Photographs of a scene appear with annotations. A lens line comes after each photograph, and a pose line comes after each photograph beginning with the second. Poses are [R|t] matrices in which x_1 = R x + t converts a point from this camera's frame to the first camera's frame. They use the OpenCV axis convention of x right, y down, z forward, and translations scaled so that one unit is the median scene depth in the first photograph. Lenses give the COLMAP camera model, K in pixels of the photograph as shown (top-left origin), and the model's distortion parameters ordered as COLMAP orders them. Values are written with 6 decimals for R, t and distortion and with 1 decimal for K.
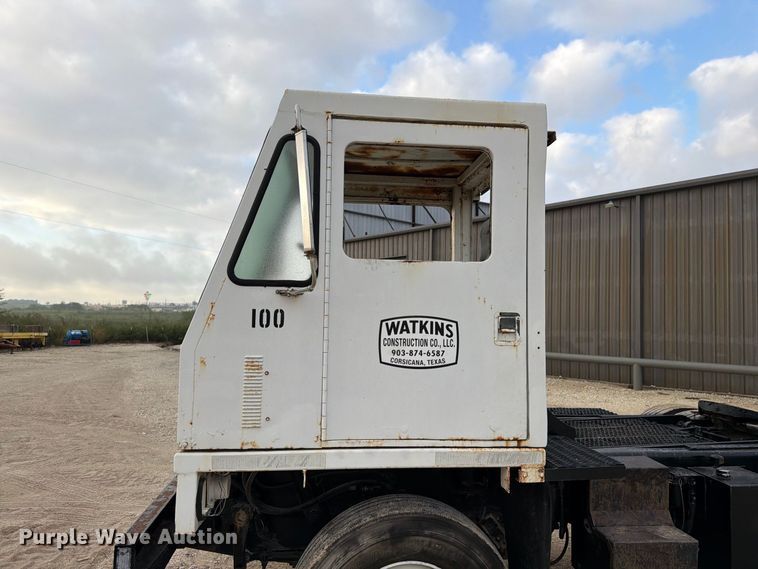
lens RADIAL K [[528.8, 0, 378.3], [0, 528.8, 286.9], [0, 0, 1]] dist [0.095575, -0.138965]
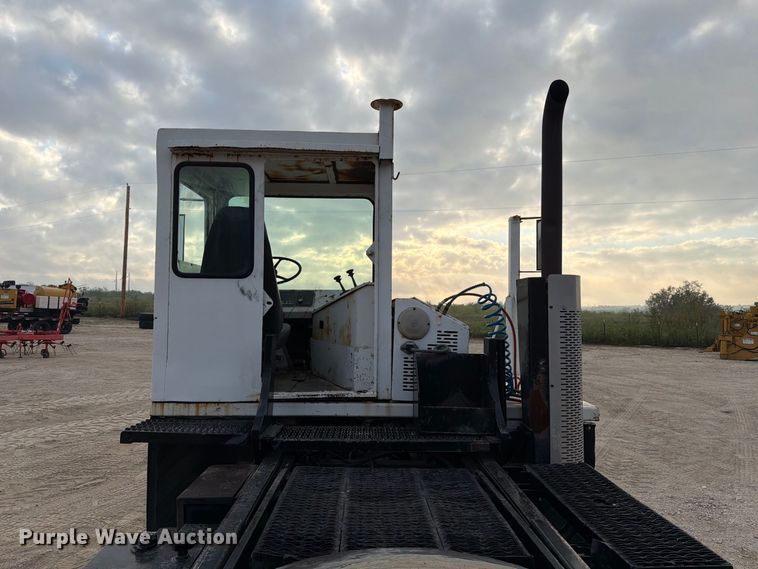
lens RADIAL K [[528.8, 0, 378.3], [0, 528.8, 286.9], [0, 0, 1]] dist [0.095575, -0.138965]
pose [[-0.070599, -0.060711, -0.995656, 1.566486], [0.047105, 0.996830, -0.064122, 0.135832], [0.996392, -0.051428, -0.067516, 1.647772]]
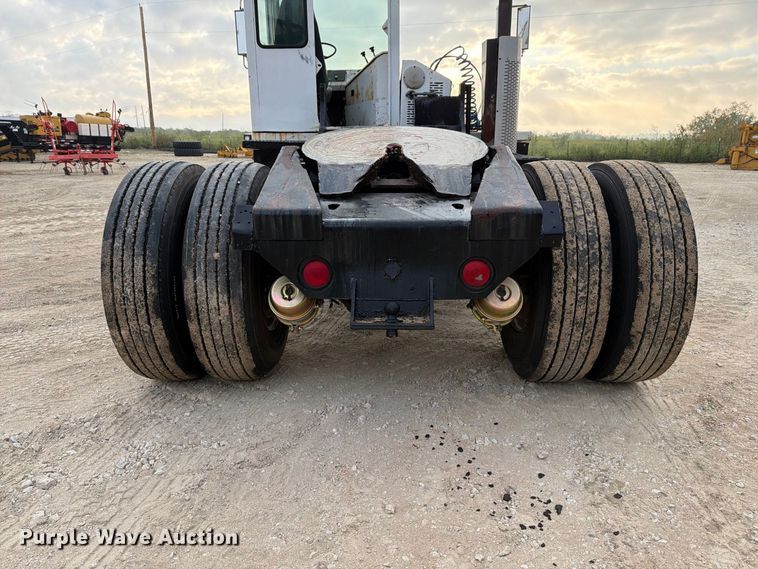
lens RADIAL K [[528.8, 0, 378.3], [0, 528.8, 286.9], [0, 0, 1]] dist [0.095575, -0.138965]
pose [[-0.118112, 0.241122, -0.963281, 2.404657], [0.066357, 0.969819, 0.234623, 0.429609], [0.990781, -0.036208, -0.130547, 1.743171]]
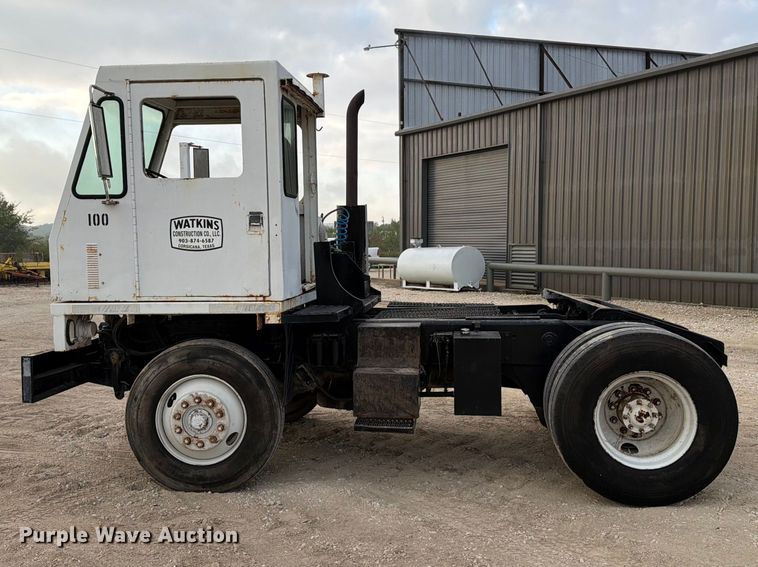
lens RADIAL K [[791.7, 0, 373.0], [0, 791.7, 298.3], [0, 0, 1]] dist [0.204571, -0.469234]
pose [[0.976380, -0.010990, -0.215780, 1.050640], [0.039546, 0.990925, 0.128470, 0.014918], [0.212410, -0.133969, 0.967954, -1.111918]]
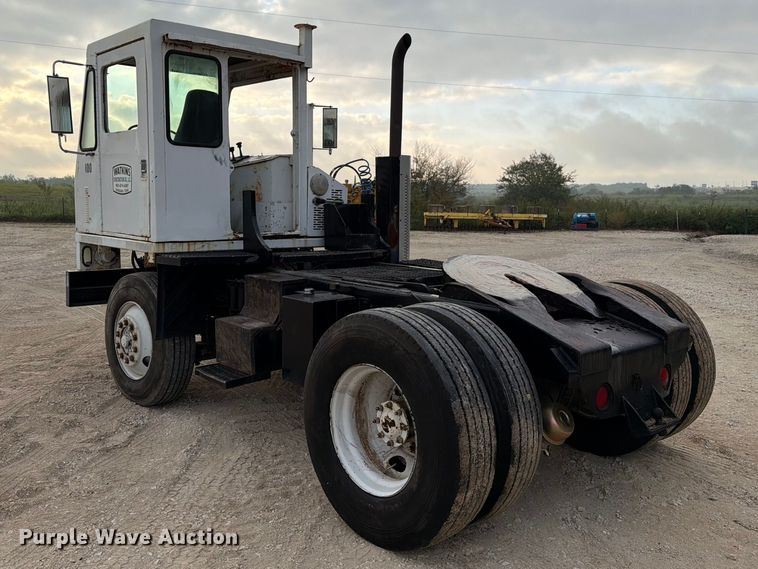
lens RADIAL K [[690.7, 0, 359.8], [0, 690.7, 260.6], [0, 0, 1]] dist [0.161599, -0.396765]
pose [[0.579398, 0.068215, -0.812185, 2.411093], [0.043403, 0.992495, 0.114321, 0.139547], [0.813888, -0.101489, 0.572089, 0.290685]]
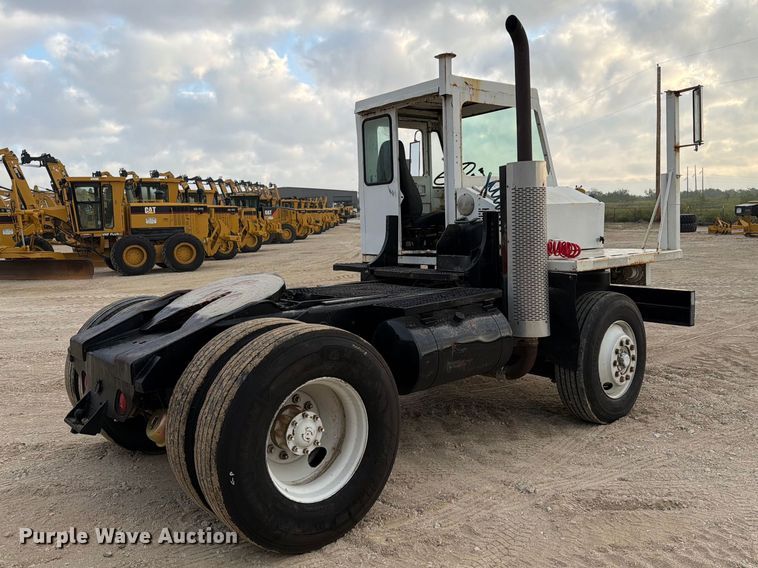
lens RADIAL K [[639.8, 0, 380.2], [0, 639.8, 264.6], [0, 0, 1]] dist [0.145183, -0.263488]
pose [[-0.827631, 0.048681, -0.559158, 1.838291], [0.054470, 0.998495, 0.006307, 0.333840], [0.558624, -0.025237, -0.829037, 3.407949]]
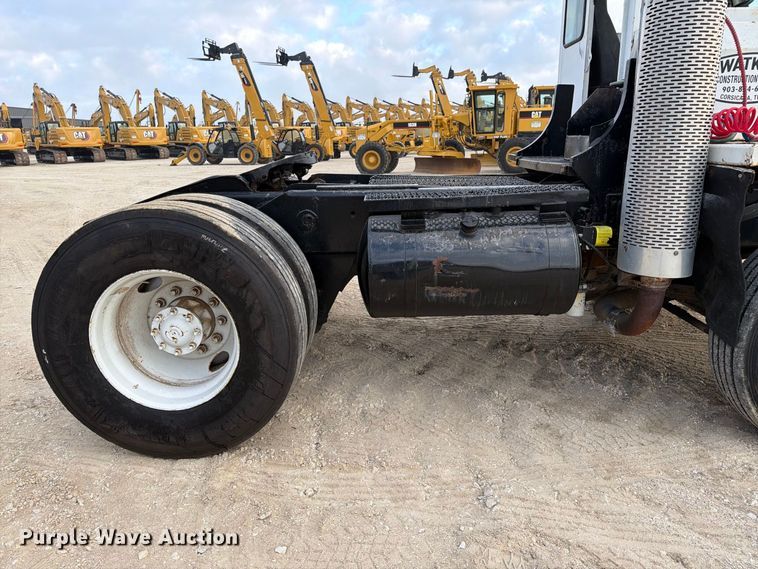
lens RADIAL K [[528.8, 0, 378.3], [0, 528.8, 286.9], [0, 0, 1]] dist [0.095575, -0.138965]
pose [[-0.992576, -0.029696, 0.117946, 0.703938], [-0.005369, 0.979489, 0.201427, 0.421796], [-0.121508, 0.199299, -0.972376, 3.029299]]
